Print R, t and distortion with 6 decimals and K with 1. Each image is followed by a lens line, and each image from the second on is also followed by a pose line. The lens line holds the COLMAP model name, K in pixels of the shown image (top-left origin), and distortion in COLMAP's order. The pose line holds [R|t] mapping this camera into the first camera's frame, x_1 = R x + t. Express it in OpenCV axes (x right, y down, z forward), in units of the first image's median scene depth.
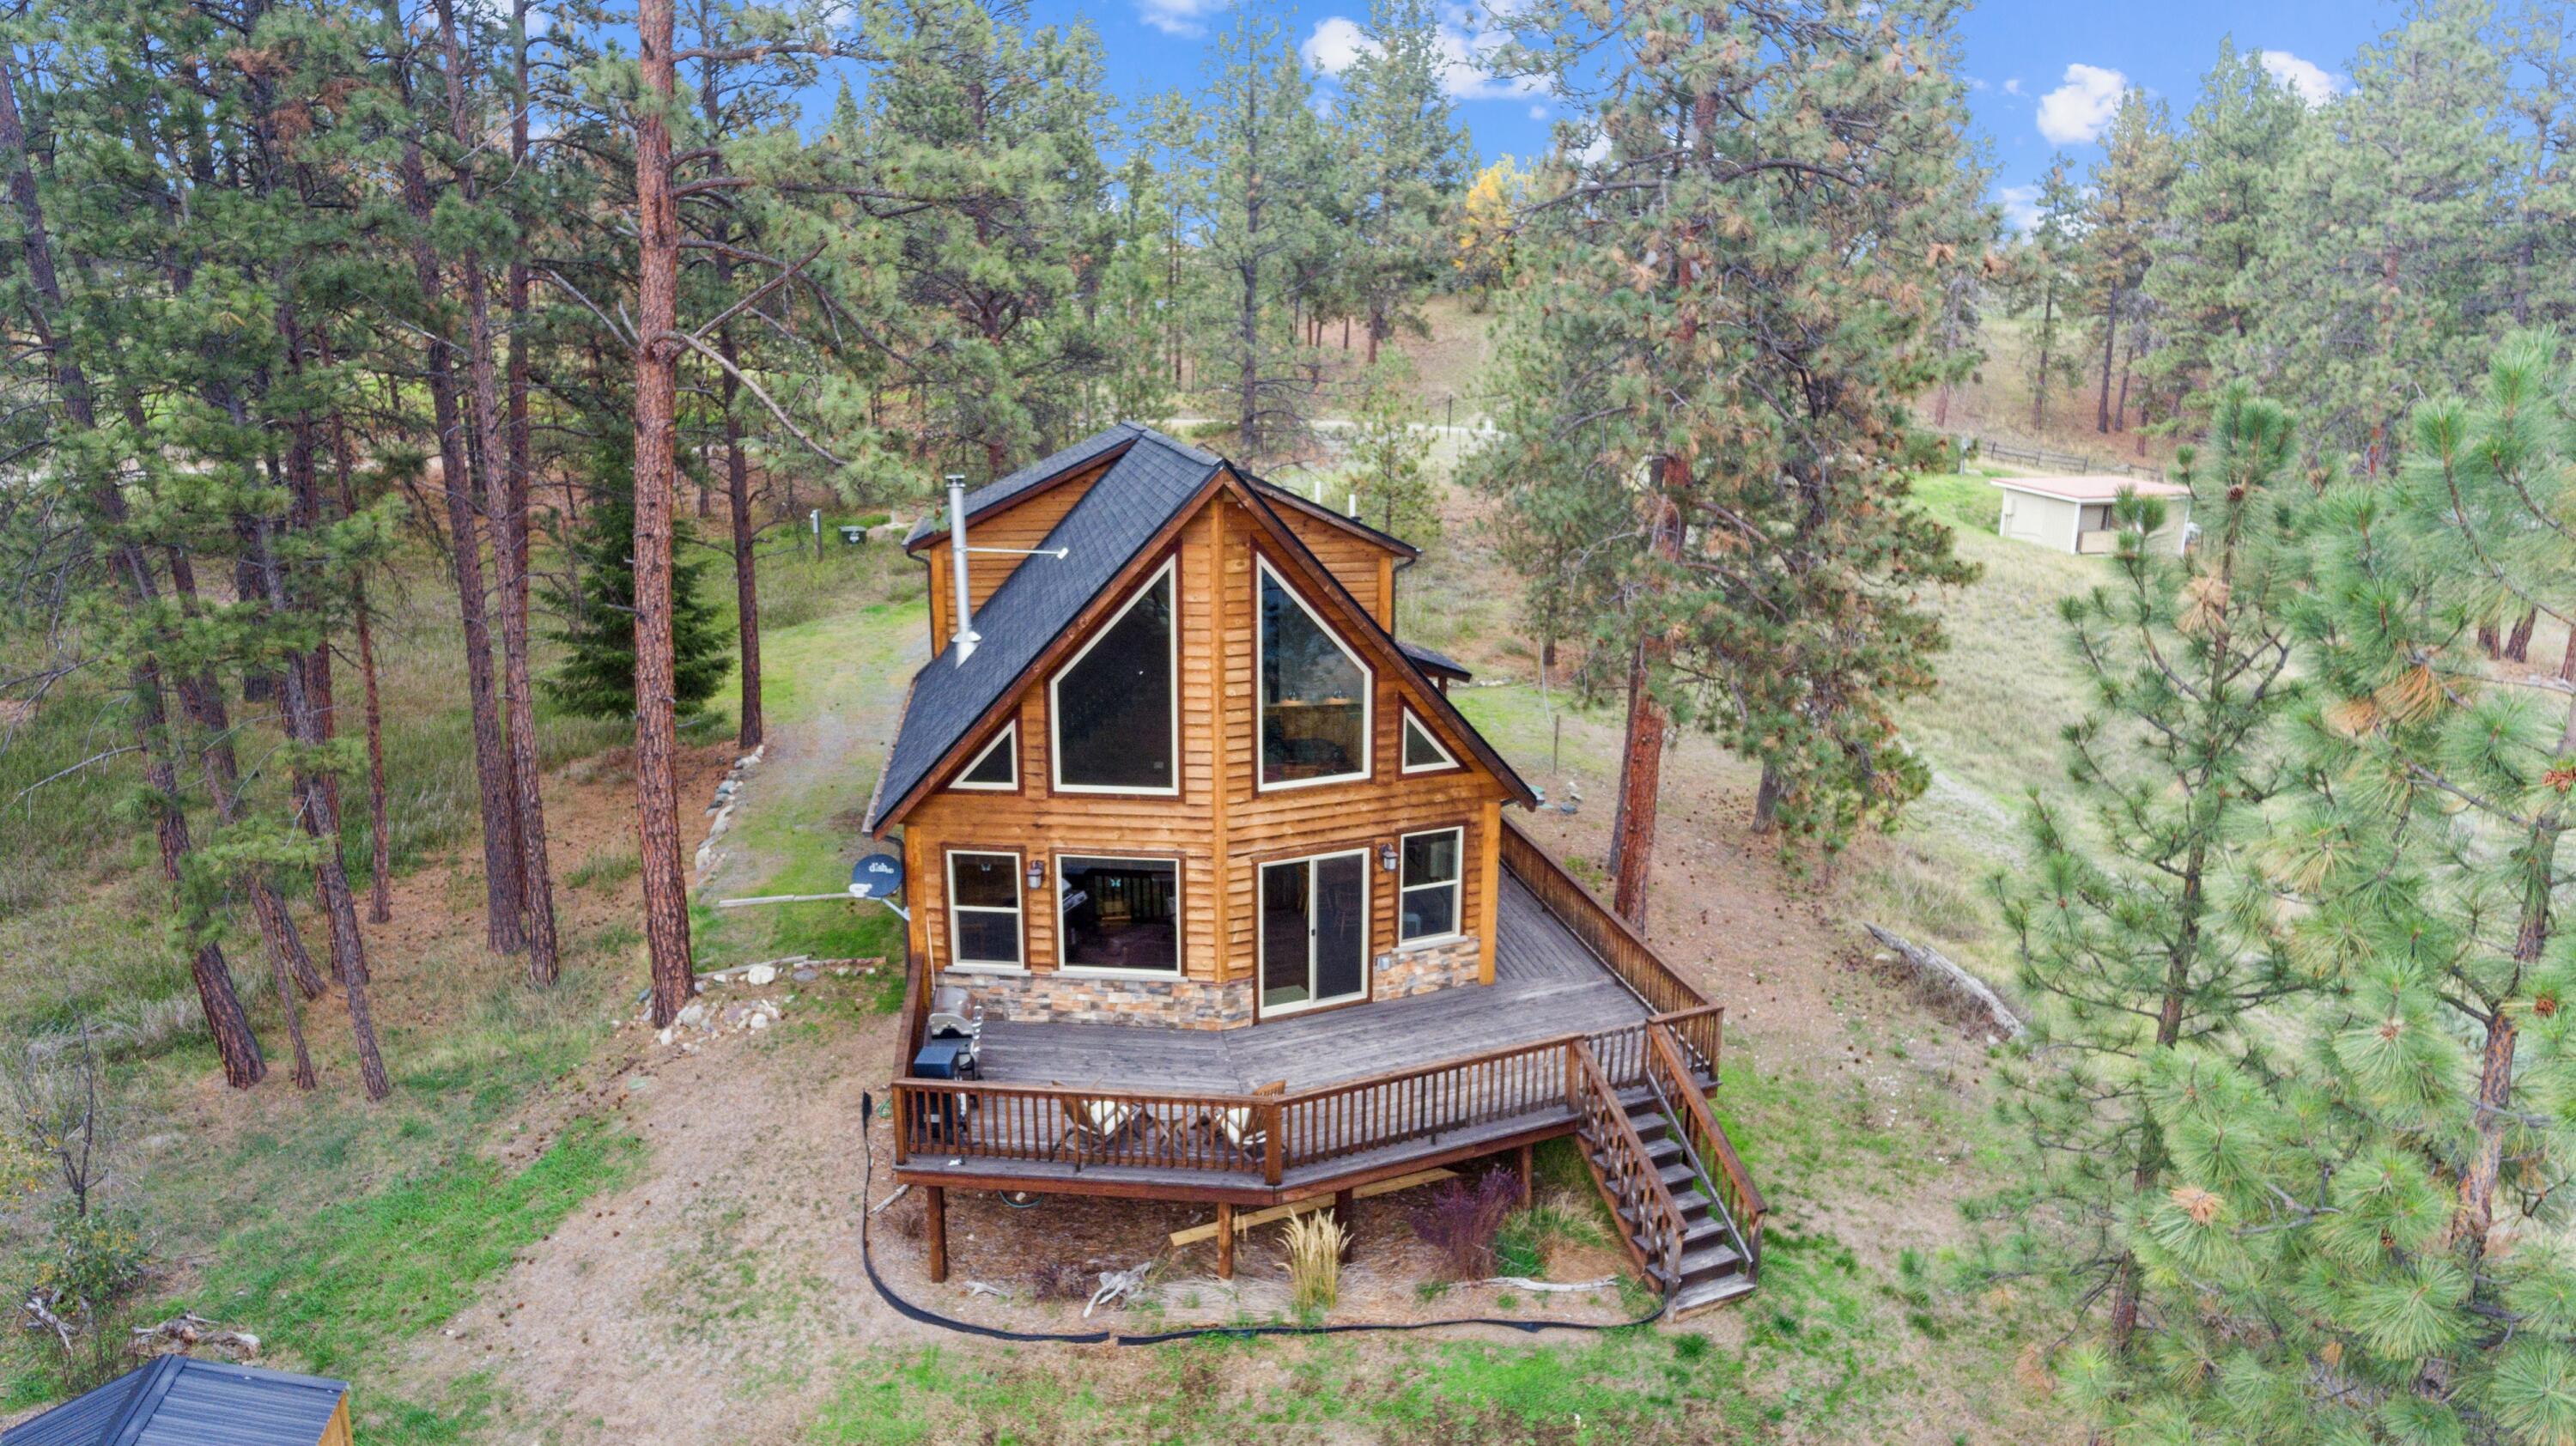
lens RADIAL K [[1548.9, 0, 1288.0], [0, 1548.9, 723.0], [0, 0, 1]] dist [-0.003346, 0.000933]
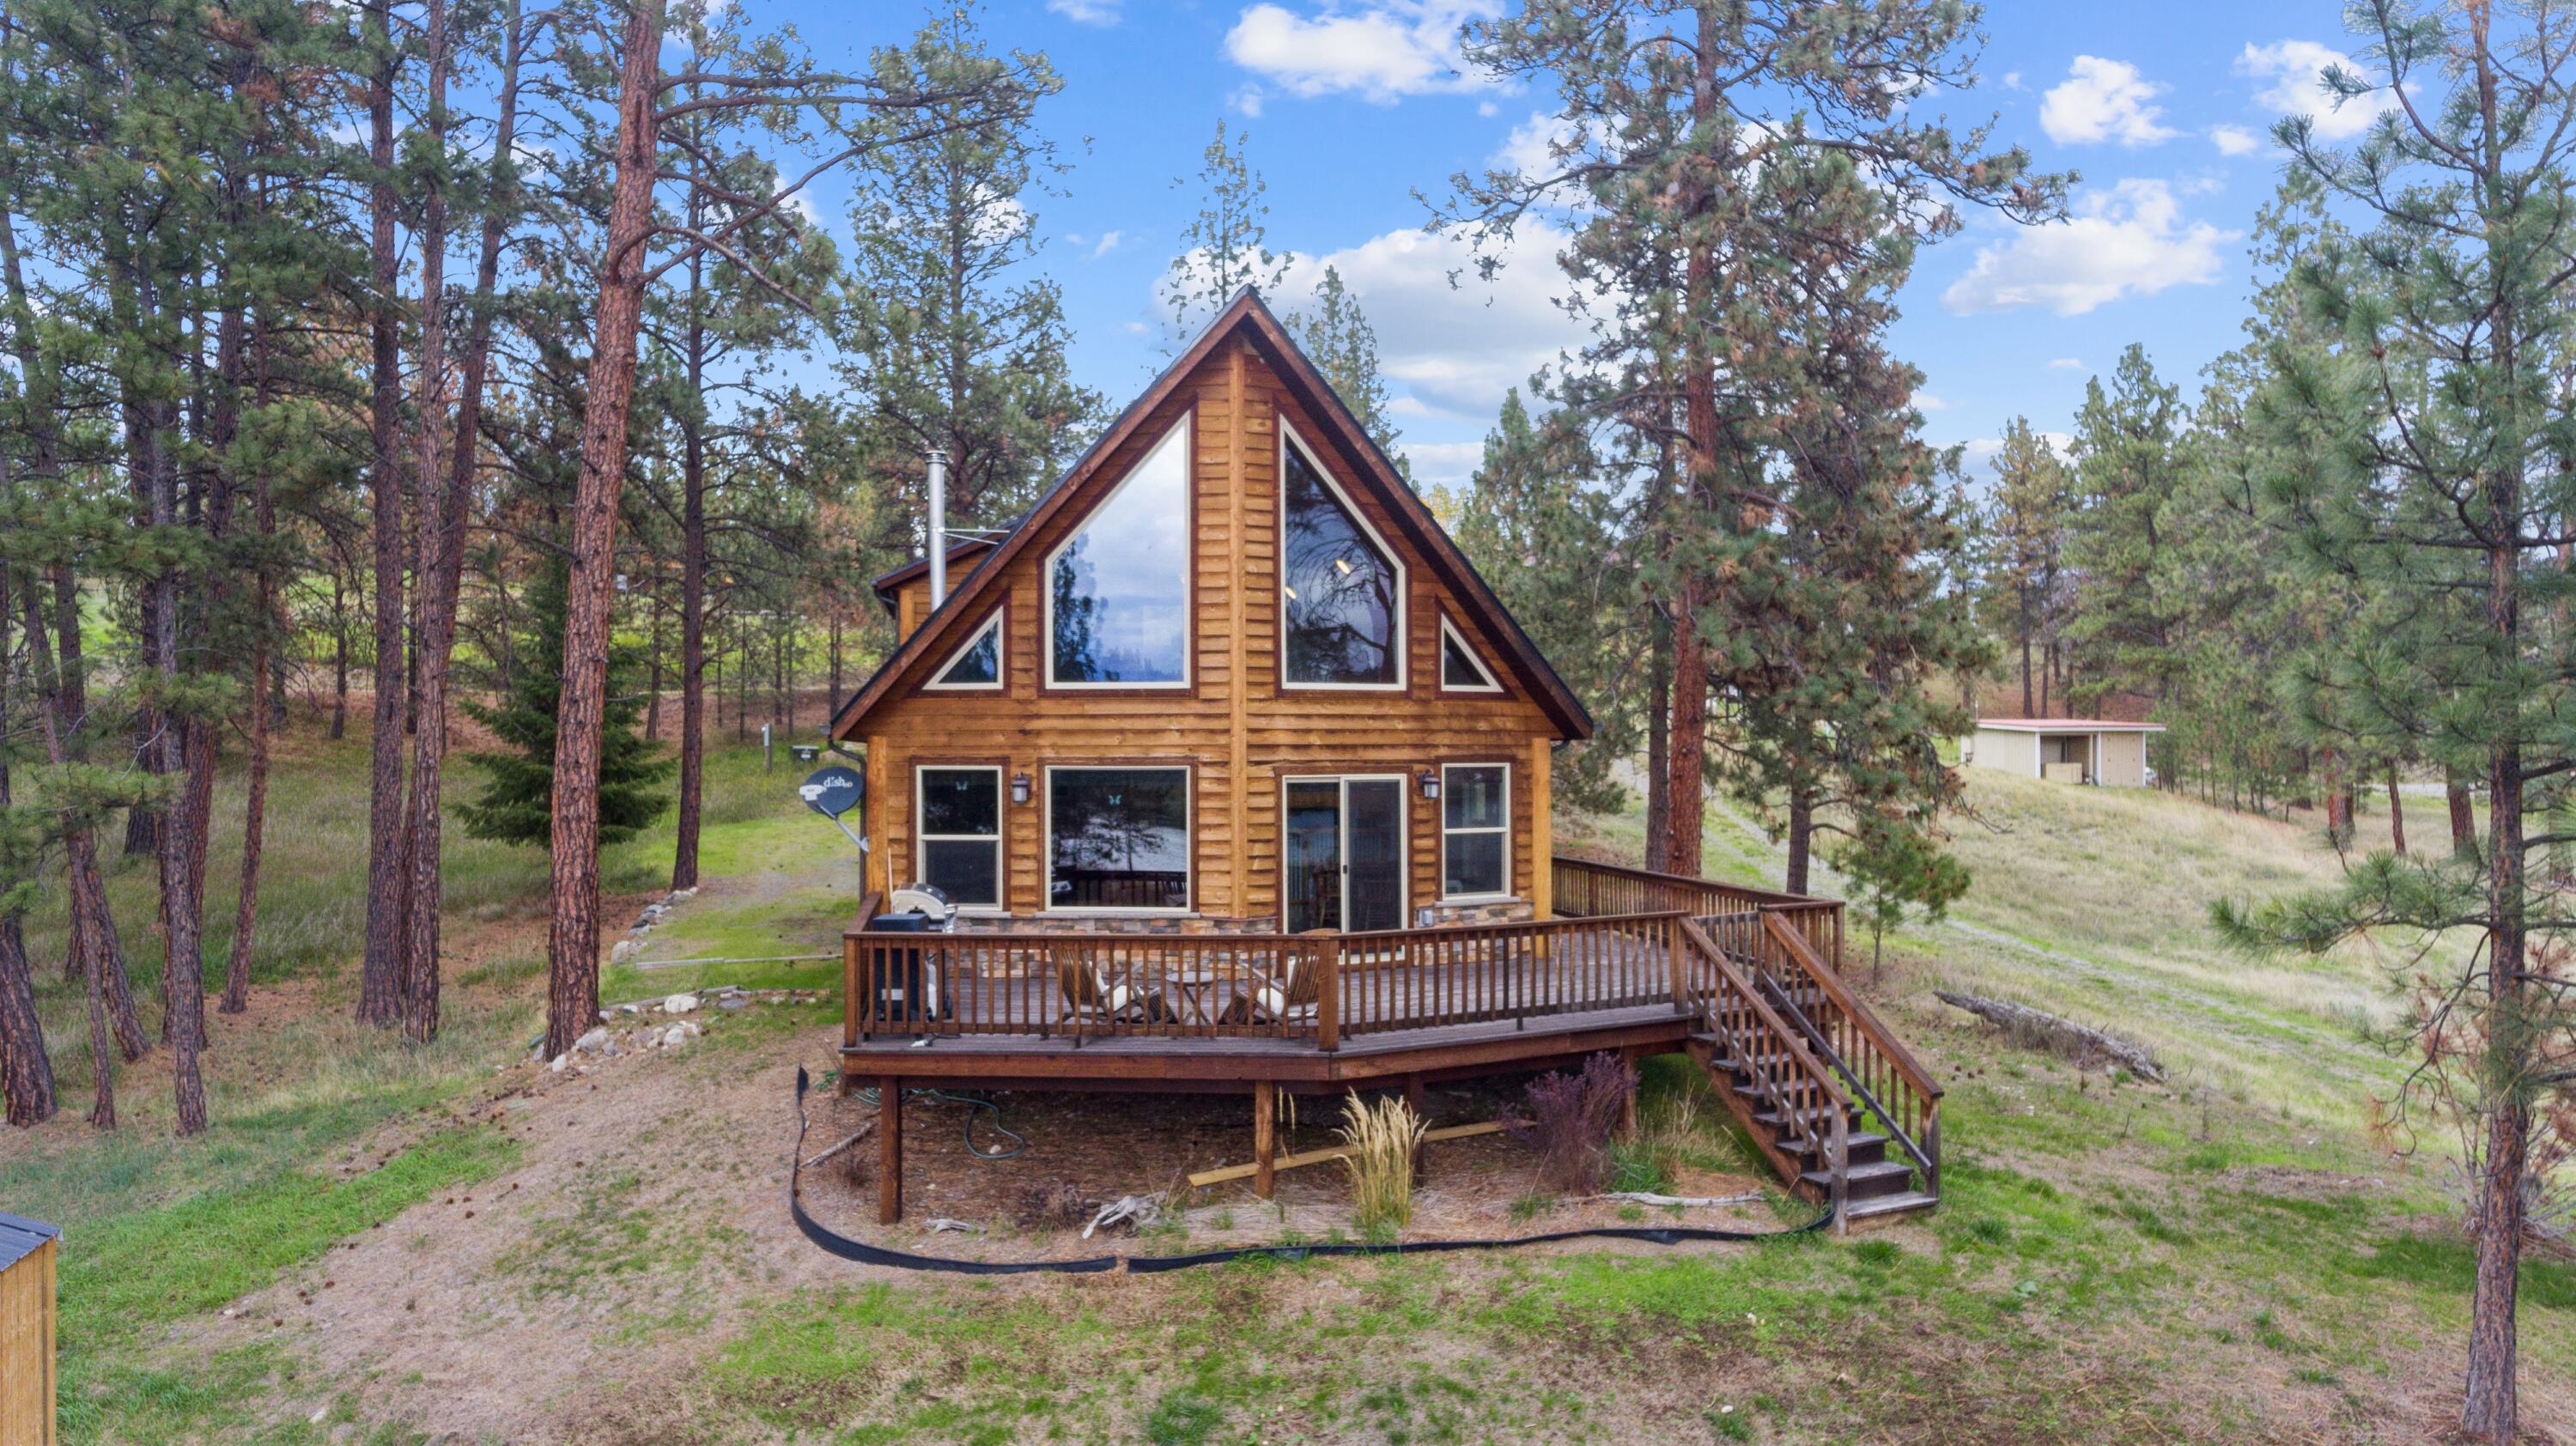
lens RADIAL K [[1524.5, 0, 1283.8], [0, 1524.5, 726.5], [0, 0, 1]] dist [-0.002030, -0.001627]
pose [[0.999273, -0.005585, 0.037705, -0.050175], [0.014520, 0.970398, -0.241076, 0.269469], [-0.035242, 0.241448, 0.969774, 0.175261]]
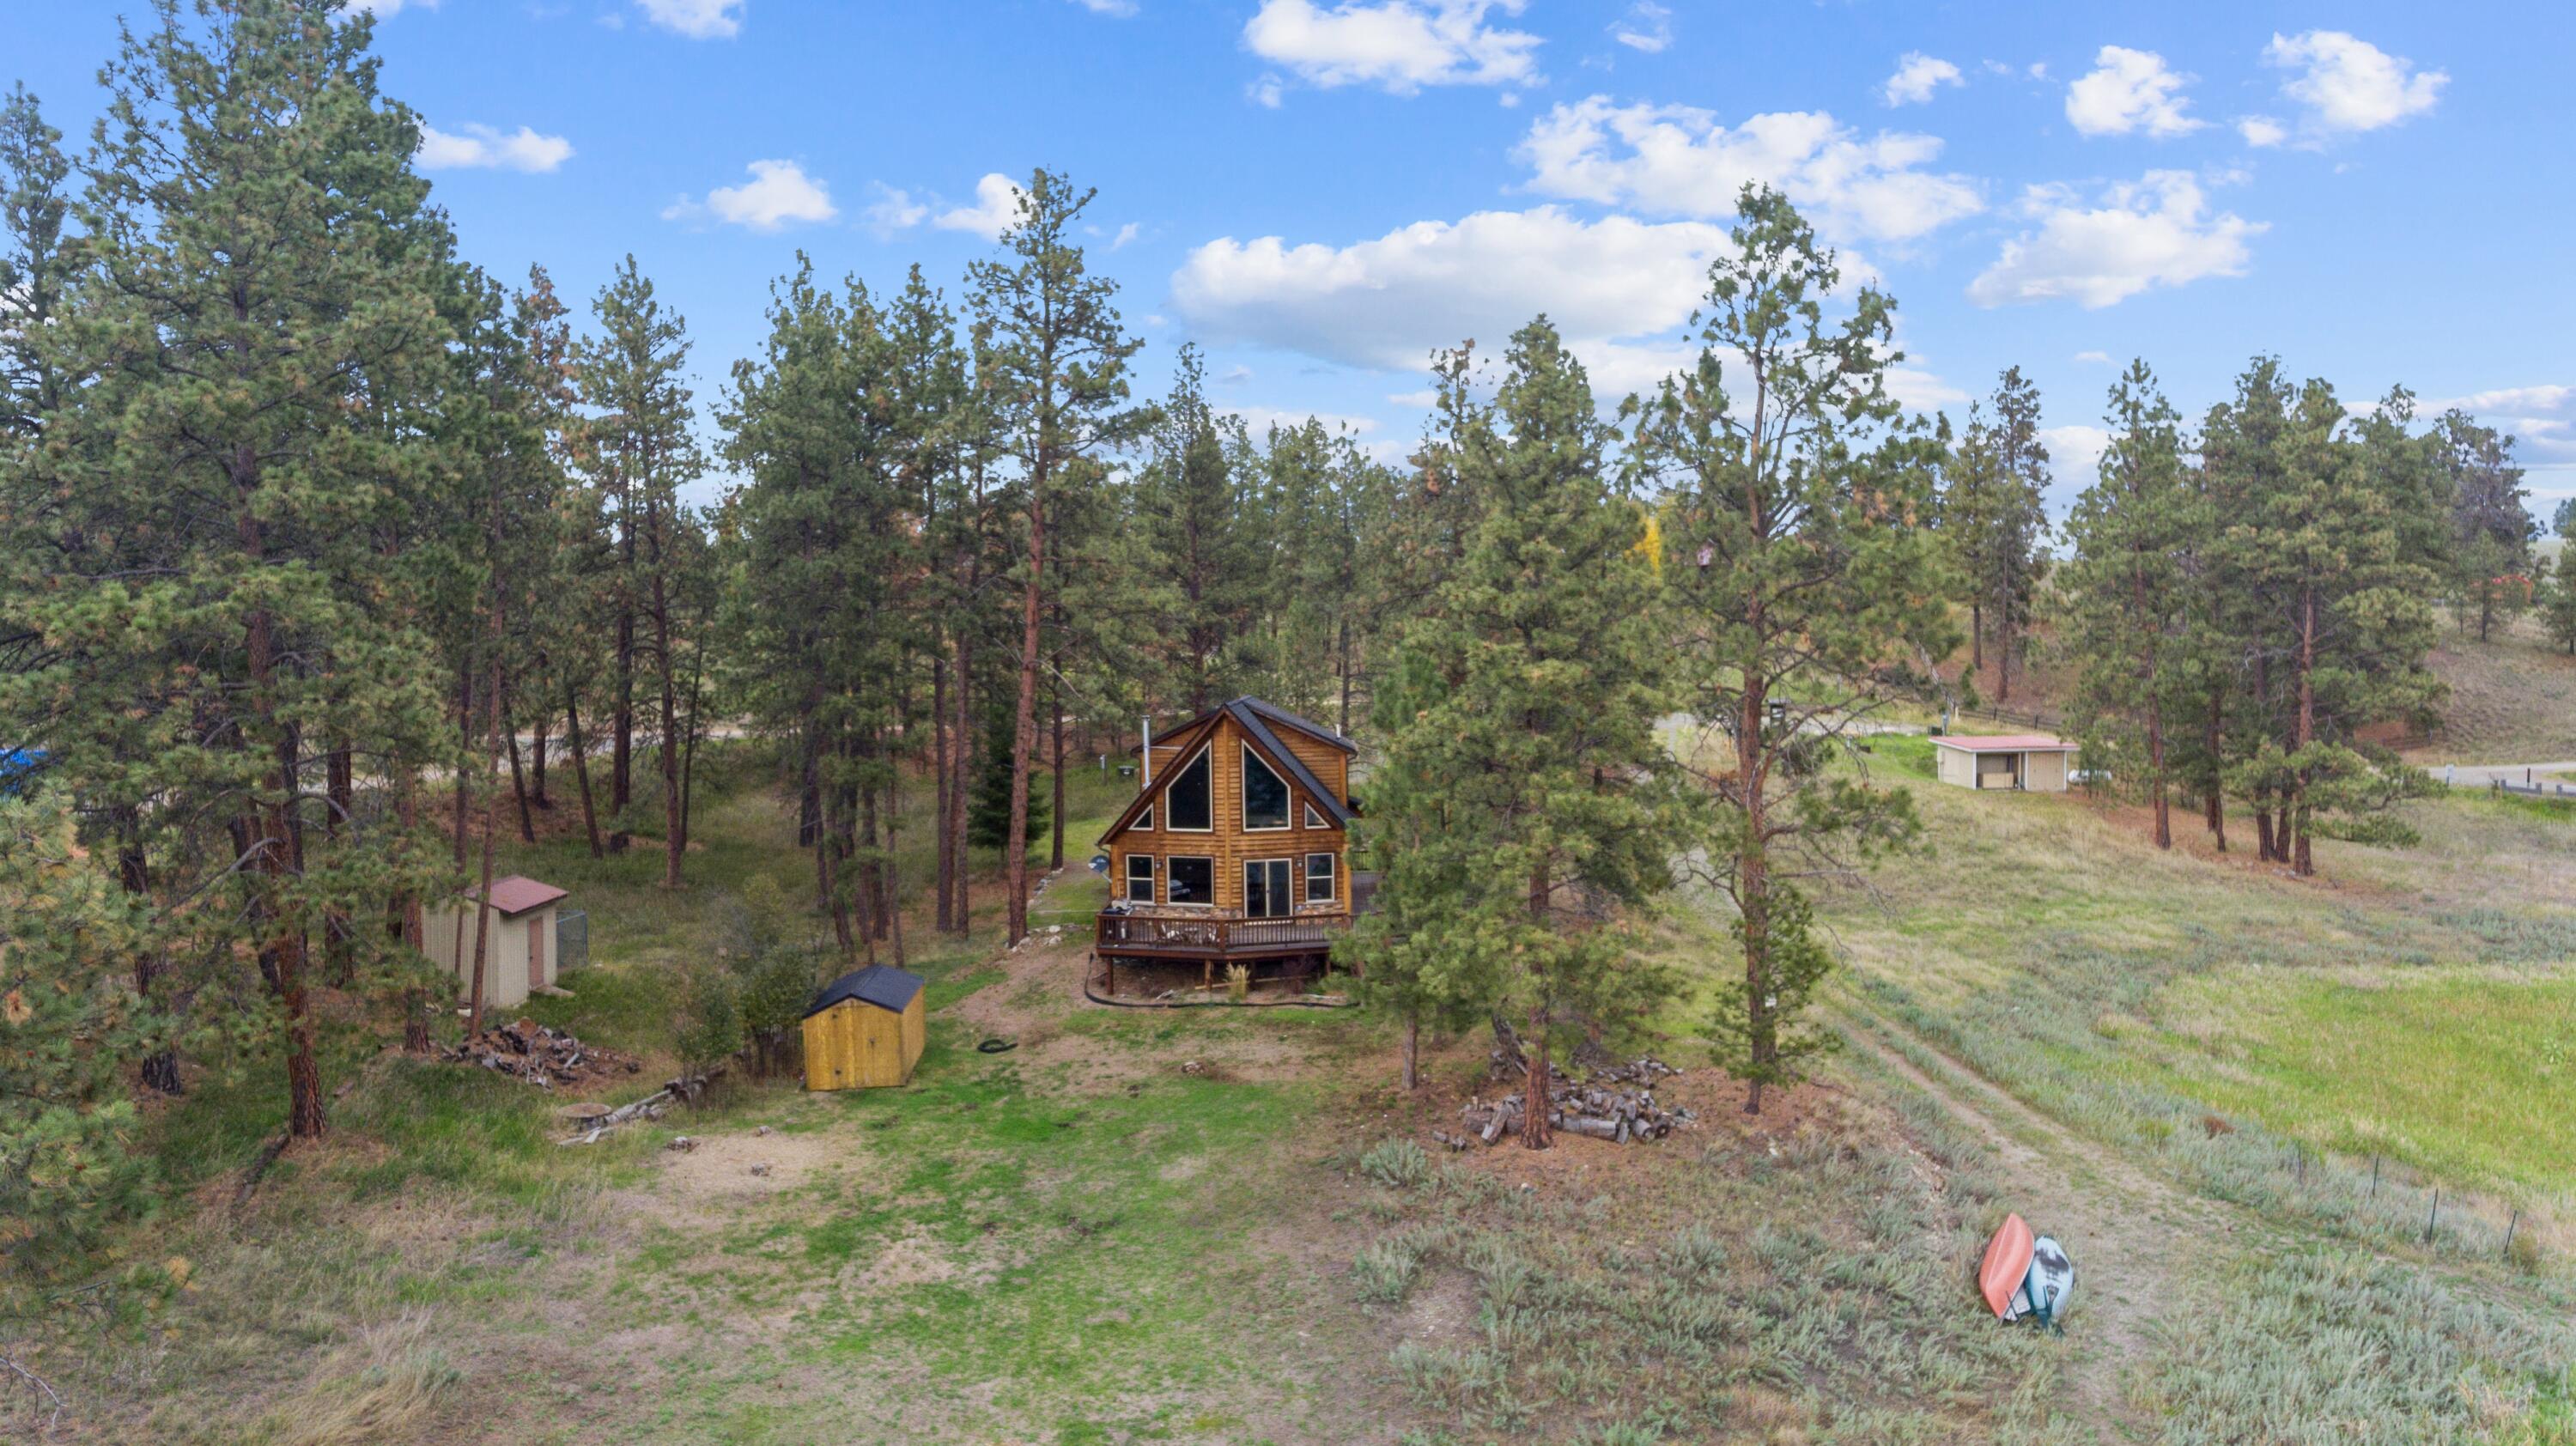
lens RADIAL K [[1568.6, 0, 1288.0], [0, 1568.6, 723.0], [0, 0, 1]] dist [0.001366, -0.000354]
pose [[0.981337, -0.007162, -0.192161, 0.551385], [-0.028711, 0.982648, -0.183246, 0.340584], [0.190139, 0.185344, 0.964103, -1.517233]]
